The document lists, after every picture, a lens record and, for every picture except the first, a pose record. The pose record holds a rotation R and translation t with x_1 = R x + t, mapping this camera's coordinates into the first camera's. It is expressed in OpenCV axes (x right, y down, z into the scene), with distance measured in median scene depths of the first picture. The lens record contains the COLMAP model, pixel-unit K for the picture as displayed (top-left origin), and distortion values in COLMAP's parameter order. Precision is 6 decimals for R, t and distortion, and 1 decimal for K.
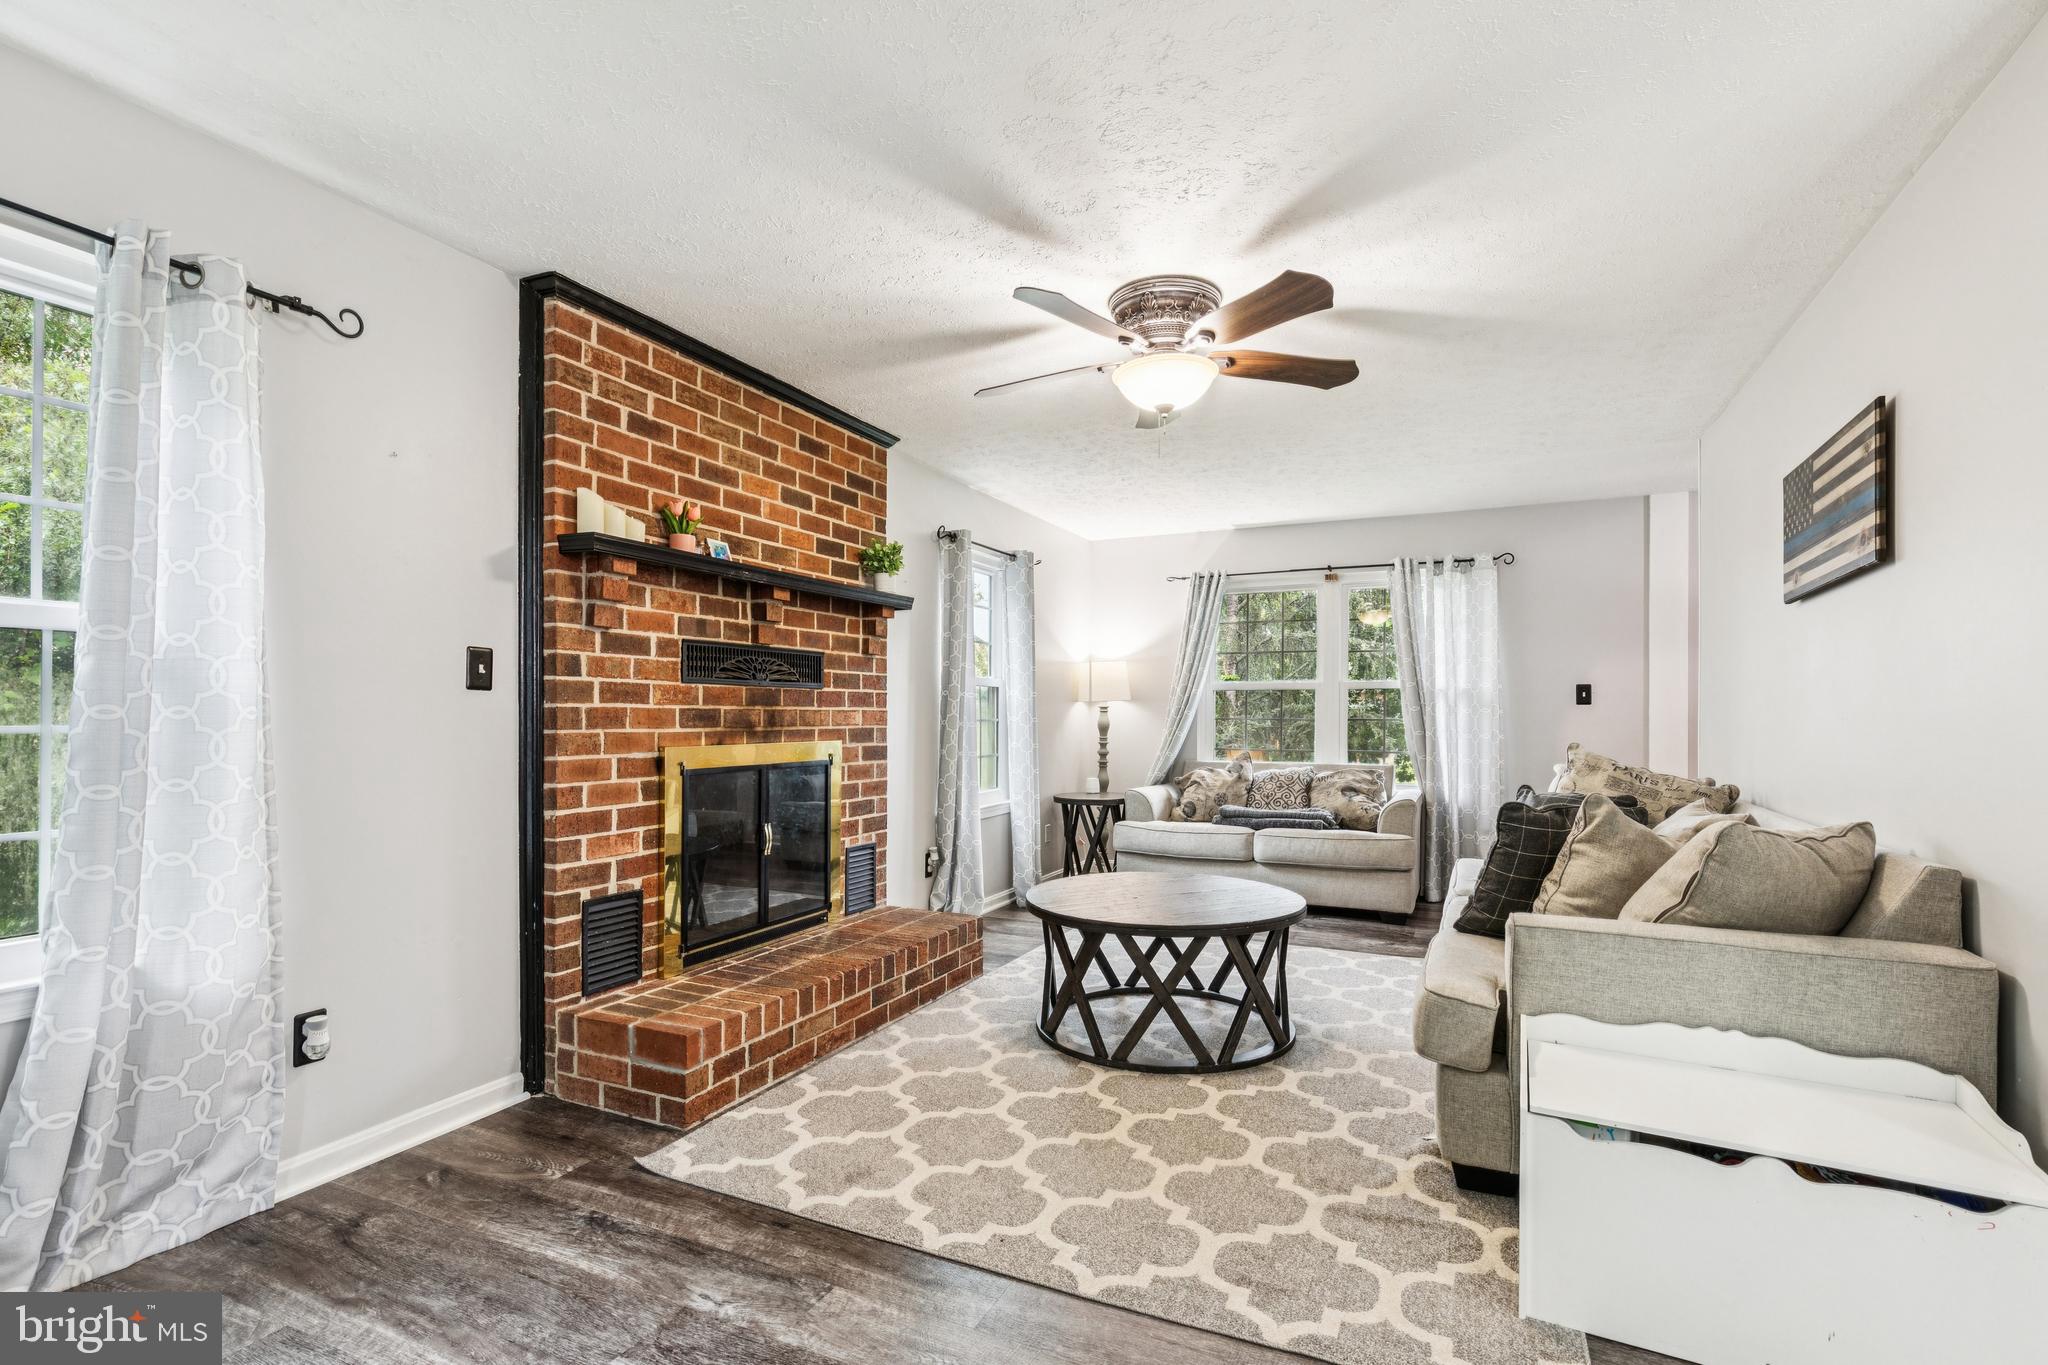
lens RADIAL K [[941.8, 0, 1025.2], [0, 941.8, 681.6], [0, 0, 1]] dist [0.009320, -0.001797]
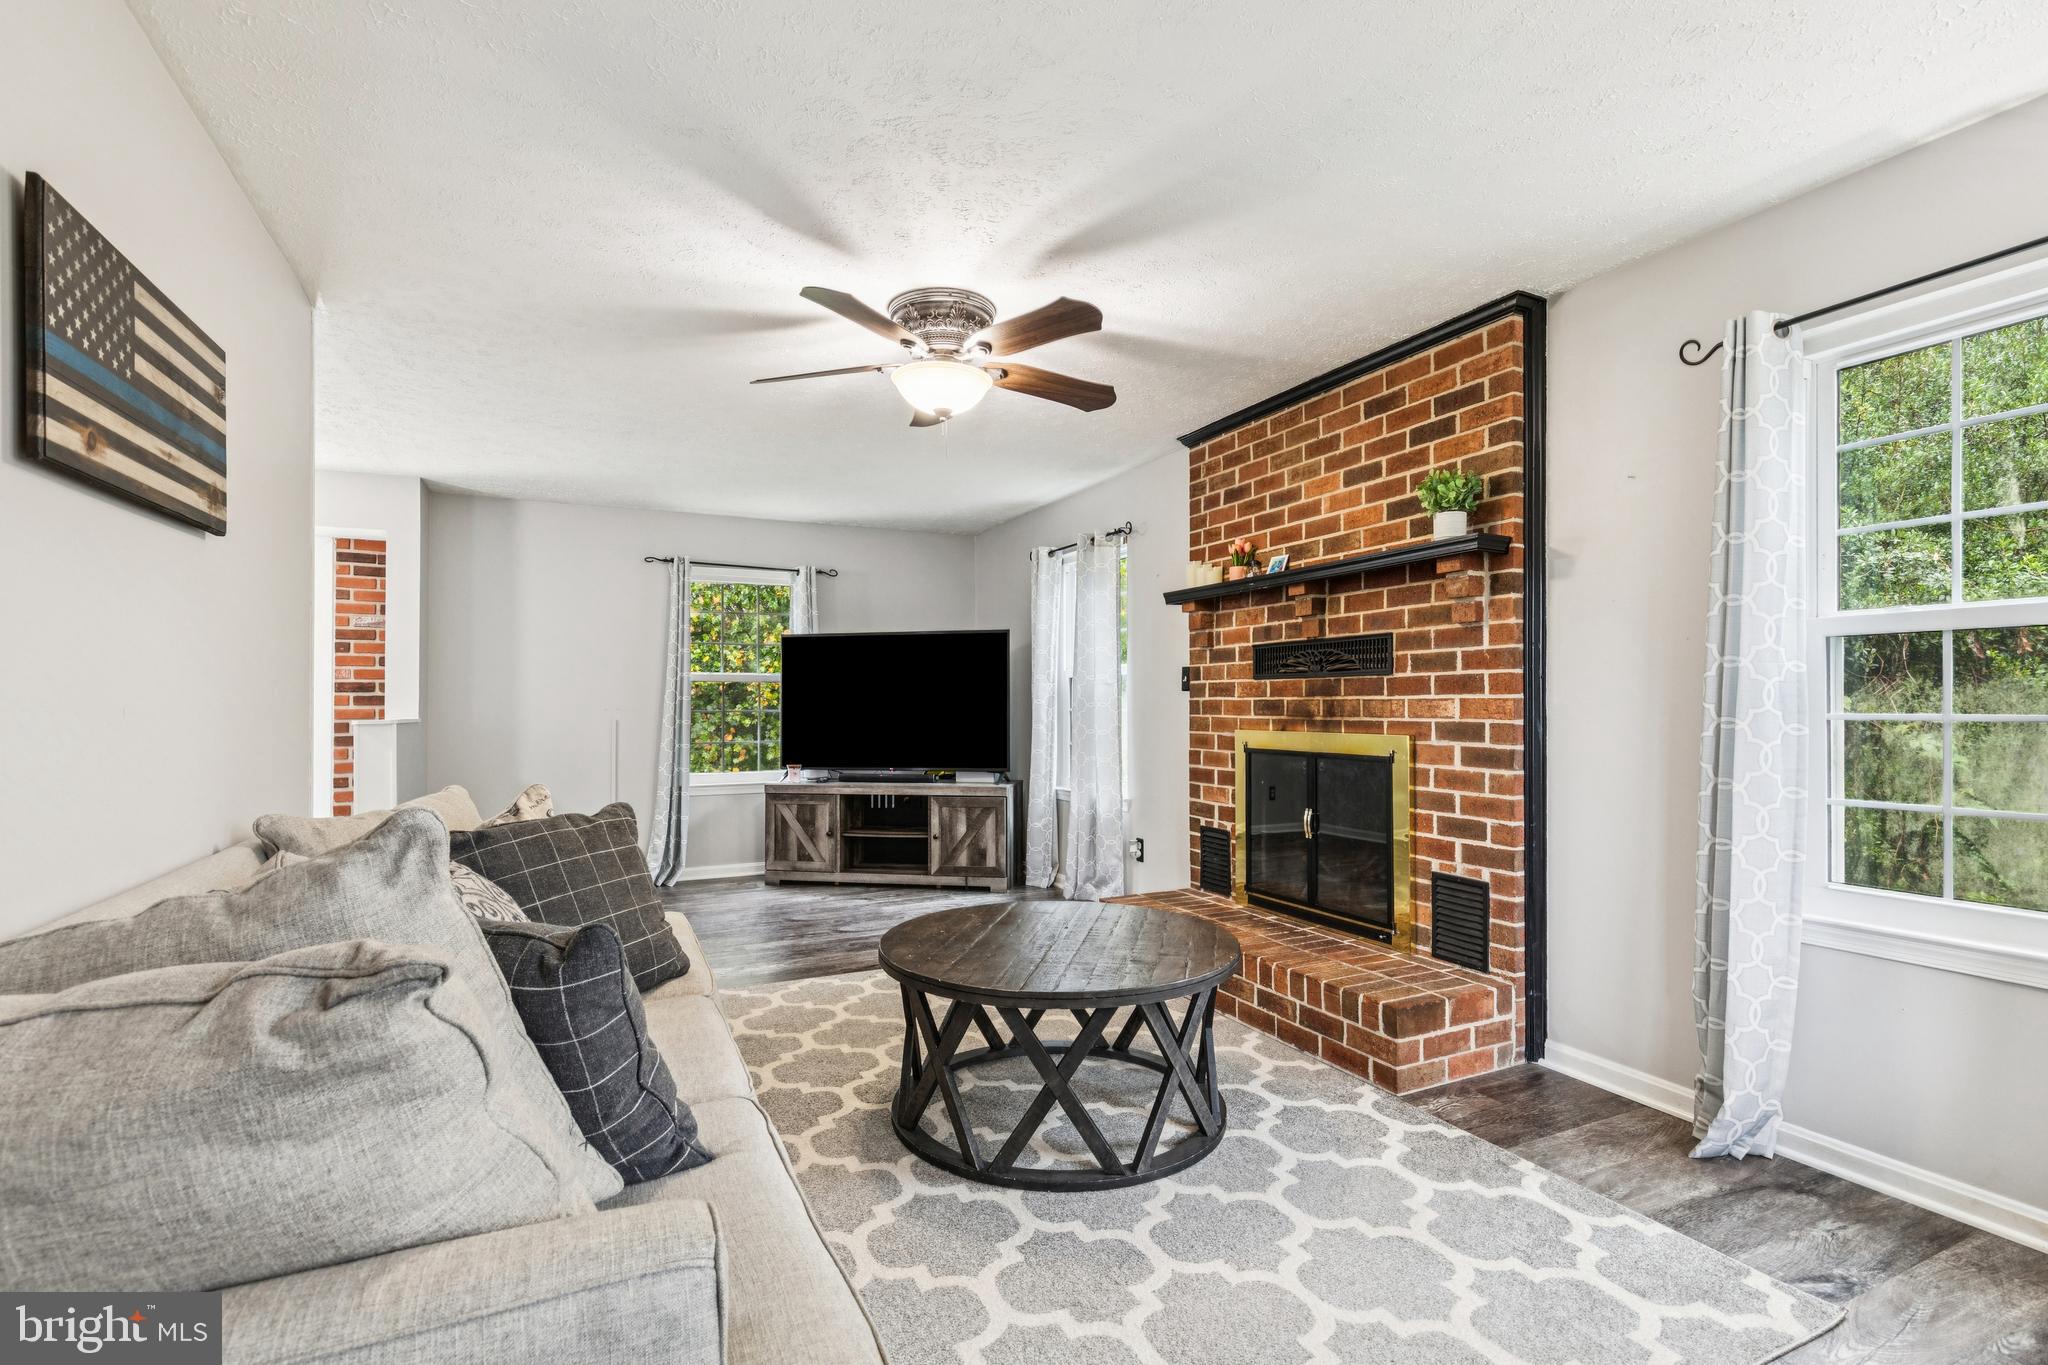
lens RADIAL K [[941.8, 0, 1025.2], [0, 941.8, 681.6], [0, 0, 1]] dist [0.009320, -0.001797]
pose [[-0.623673, -0.027928, -0.781186, 0.757285], [0.020319, 0.998445, -0.051918, 0.058559], [0.781421, -0.048253, -0.622136, 1.432409]]
